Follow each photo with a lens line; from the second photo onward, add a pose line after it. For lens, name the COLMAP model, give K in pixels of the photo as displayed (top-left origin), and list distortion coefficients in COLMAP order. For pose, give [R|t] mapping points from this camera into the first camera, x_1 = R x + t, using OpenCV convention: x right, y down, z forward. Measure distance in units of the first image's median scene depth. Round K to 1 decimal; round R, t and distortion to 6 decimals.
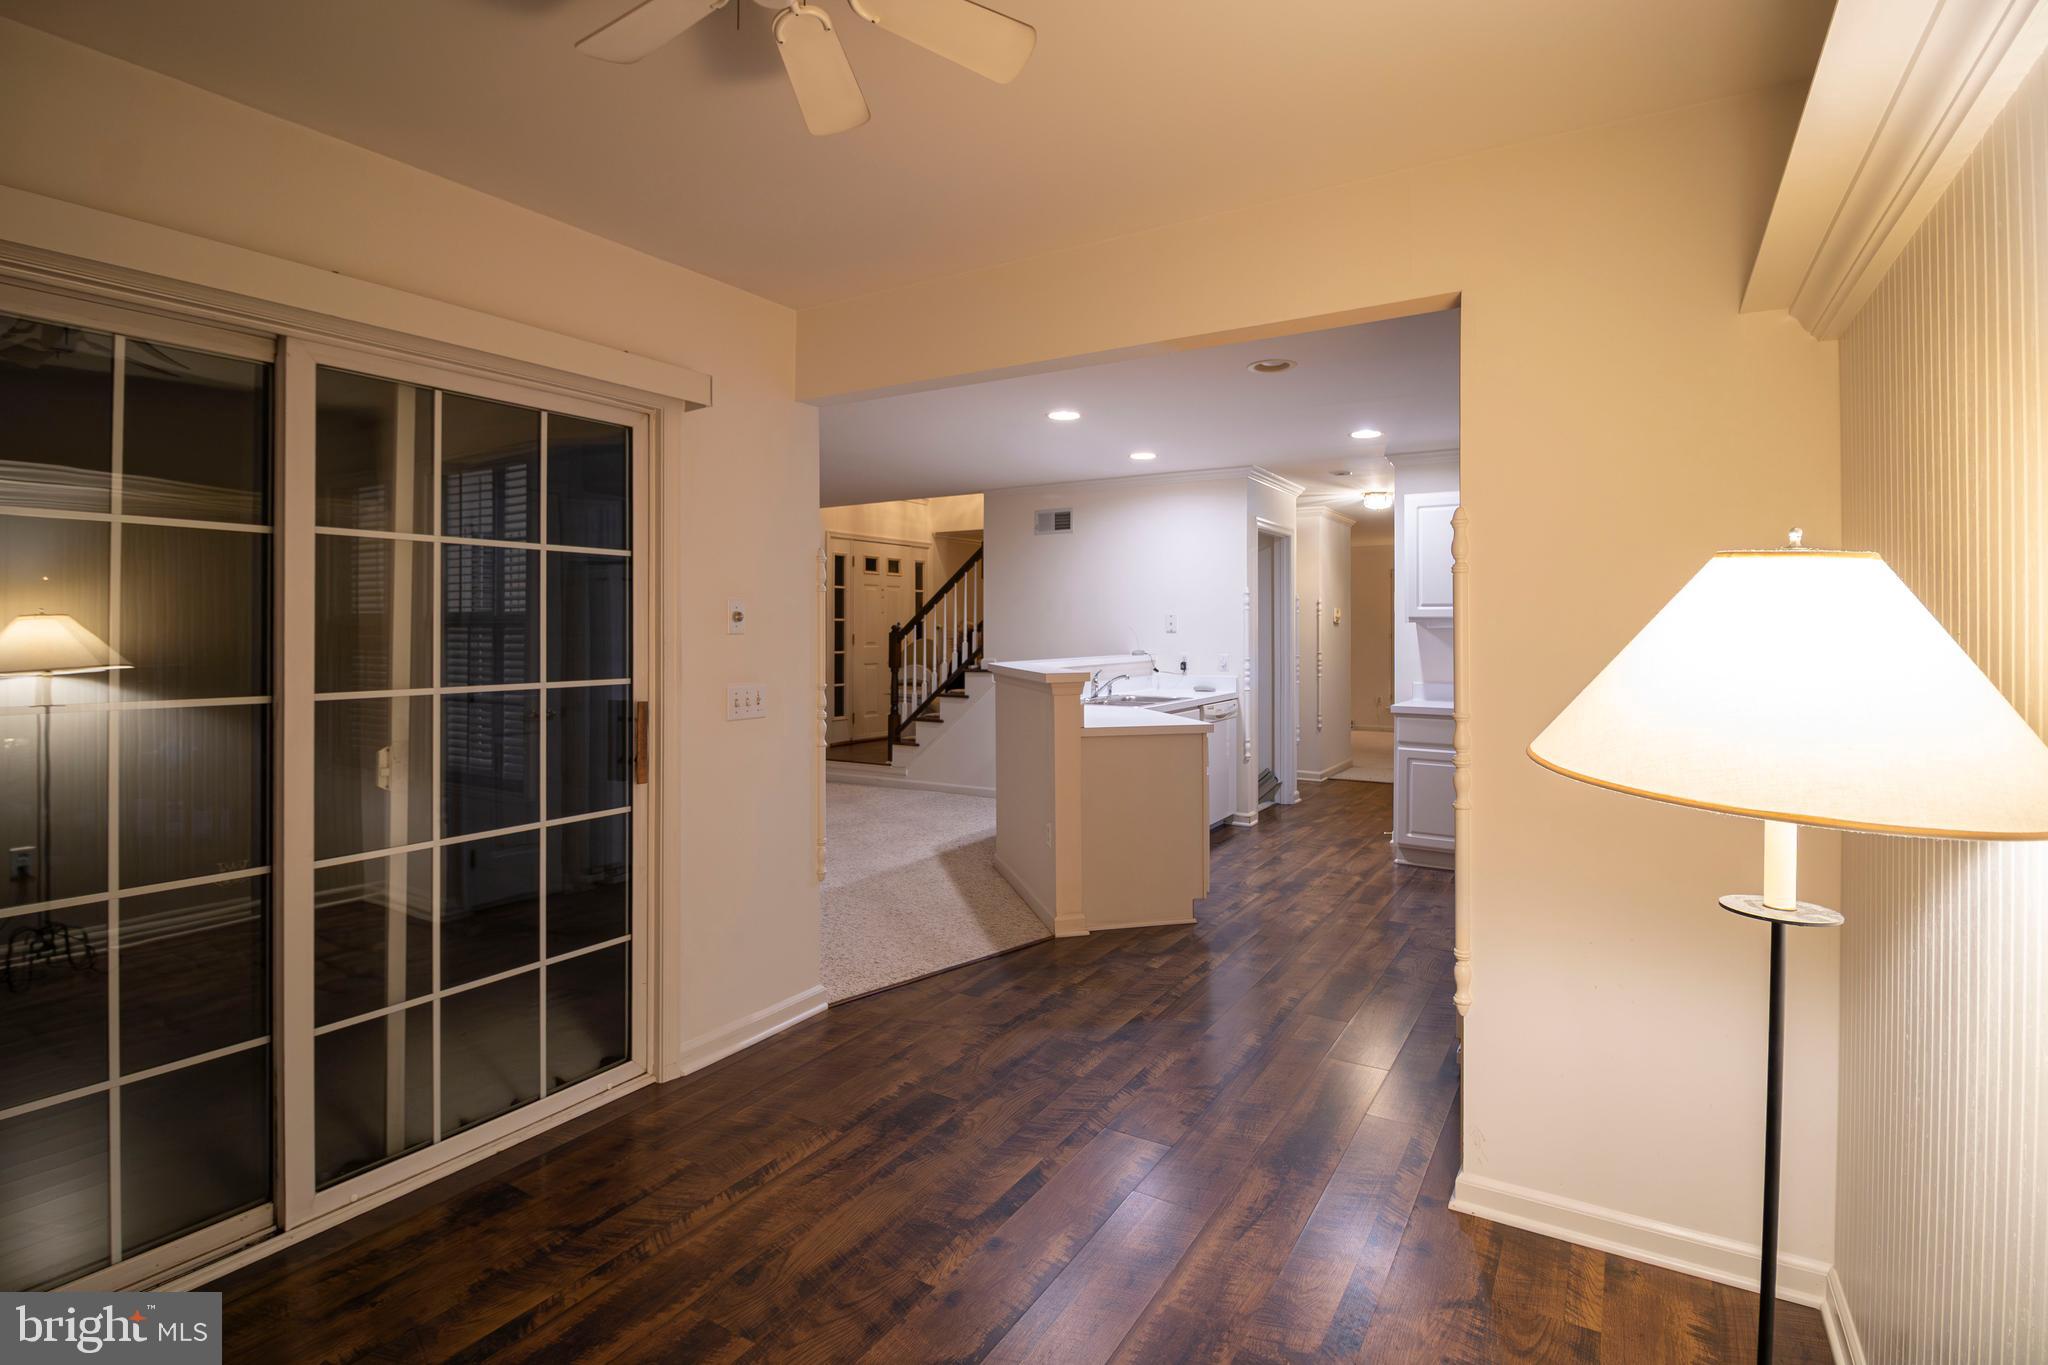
lens RADIAL K [[982.4, 0, 1036.0], [0, 982.4, 629.4], [0, 0, 1]] dist [0.000057, -0.000086]
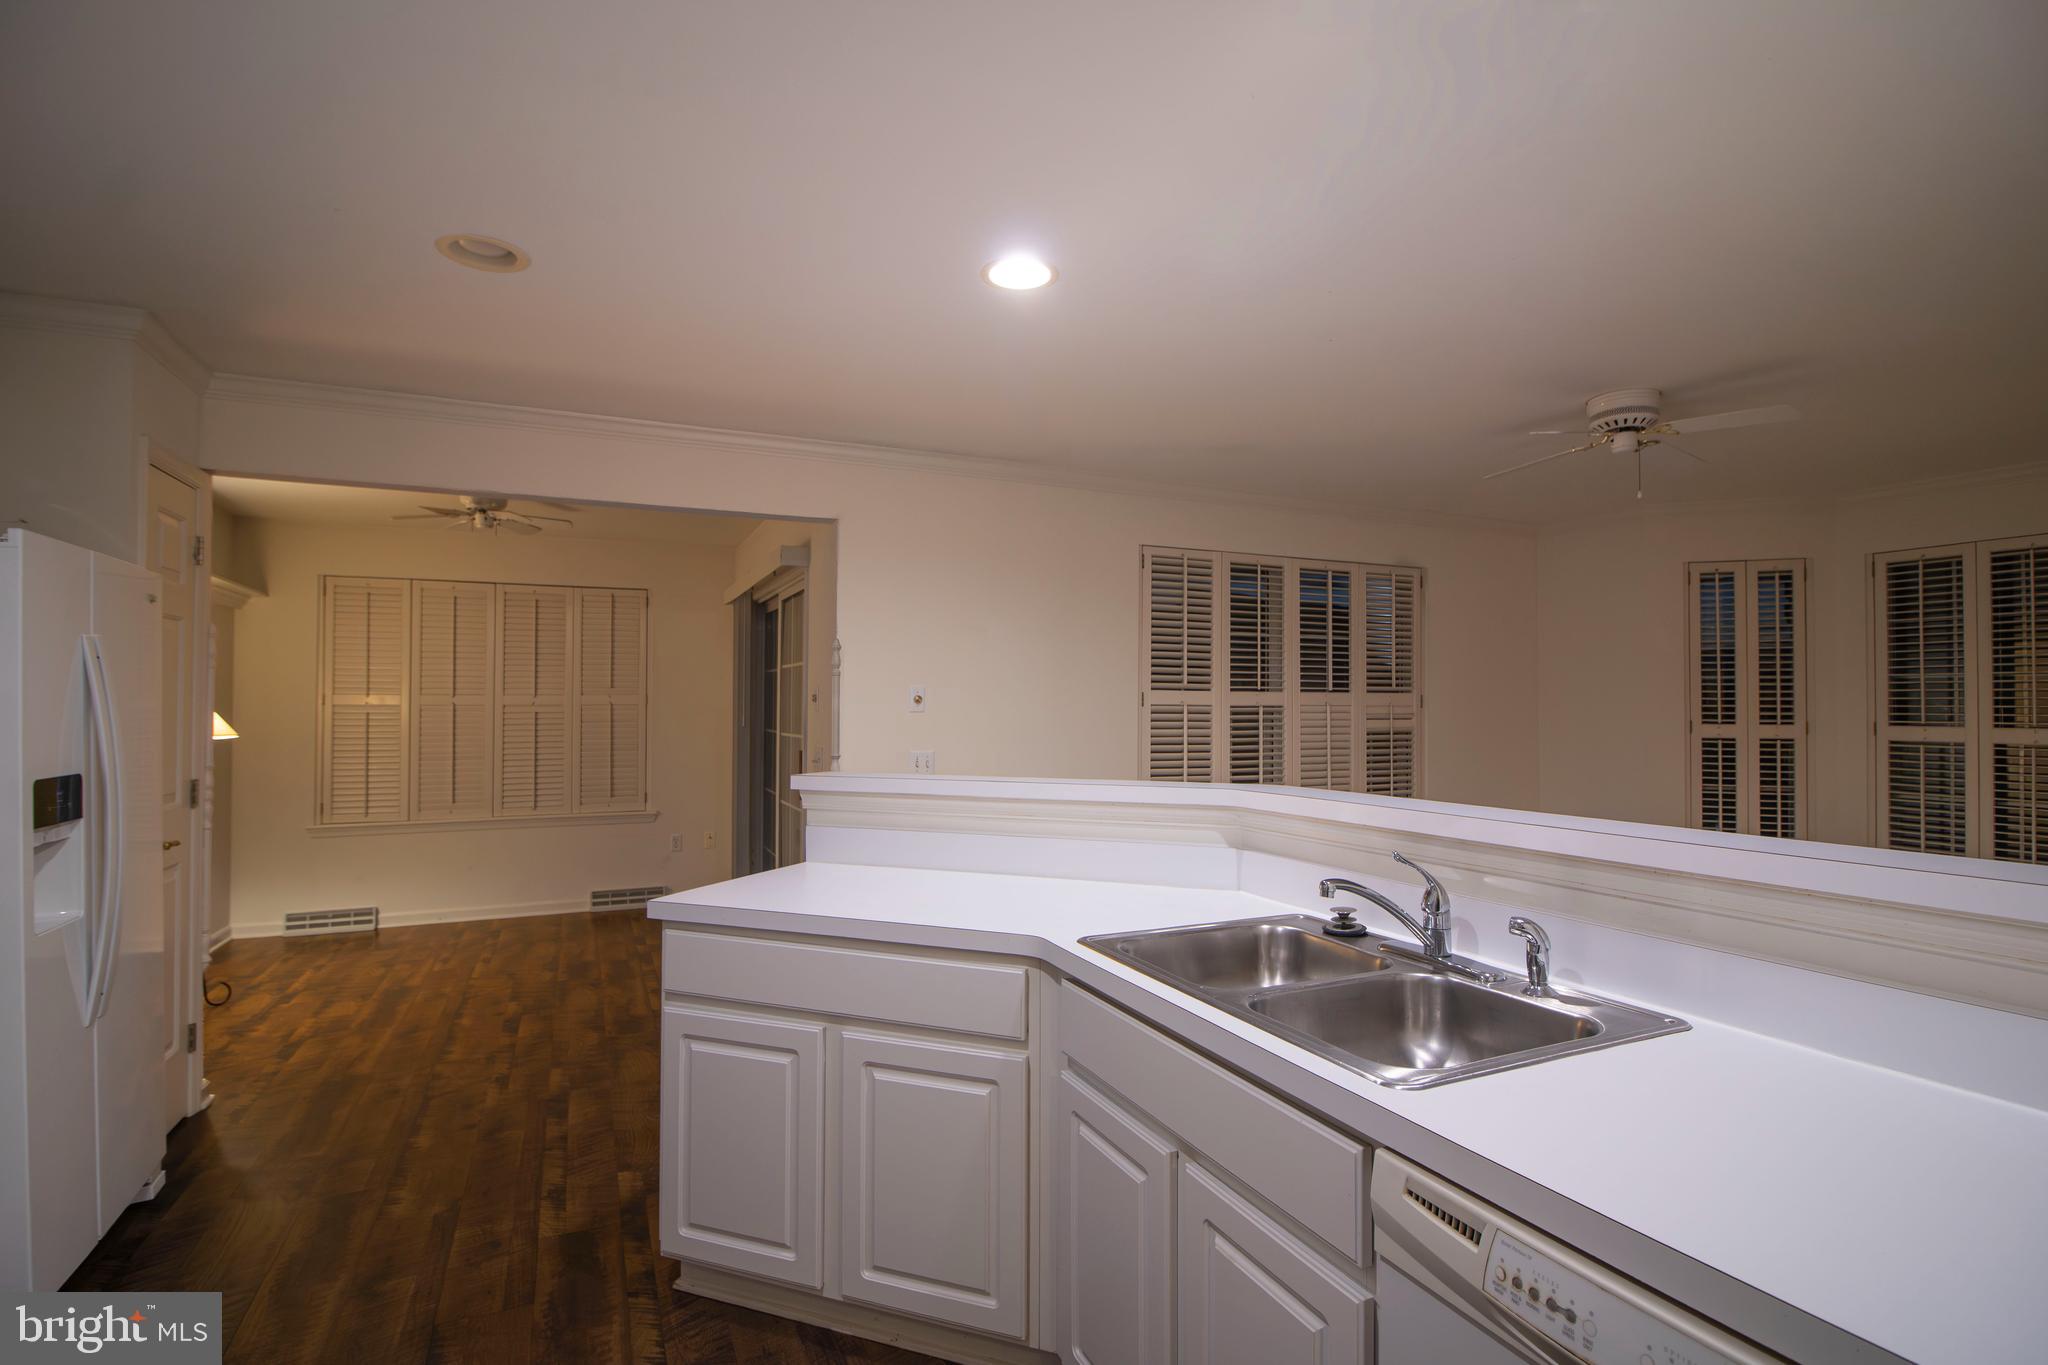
lens RADIAL K [[990.1, 0, 1036.6], [0, 990.1, 685.3], [0, 0, 1]] dist [0.001806, -0.014661]
pose [[-0.560665, -0.017834, -0.827851, 0.274217], [-0.002218, 0.999797, -0.020036, -0.000991], [0.828040, -0.009398, -0.560590, 0.816035]]
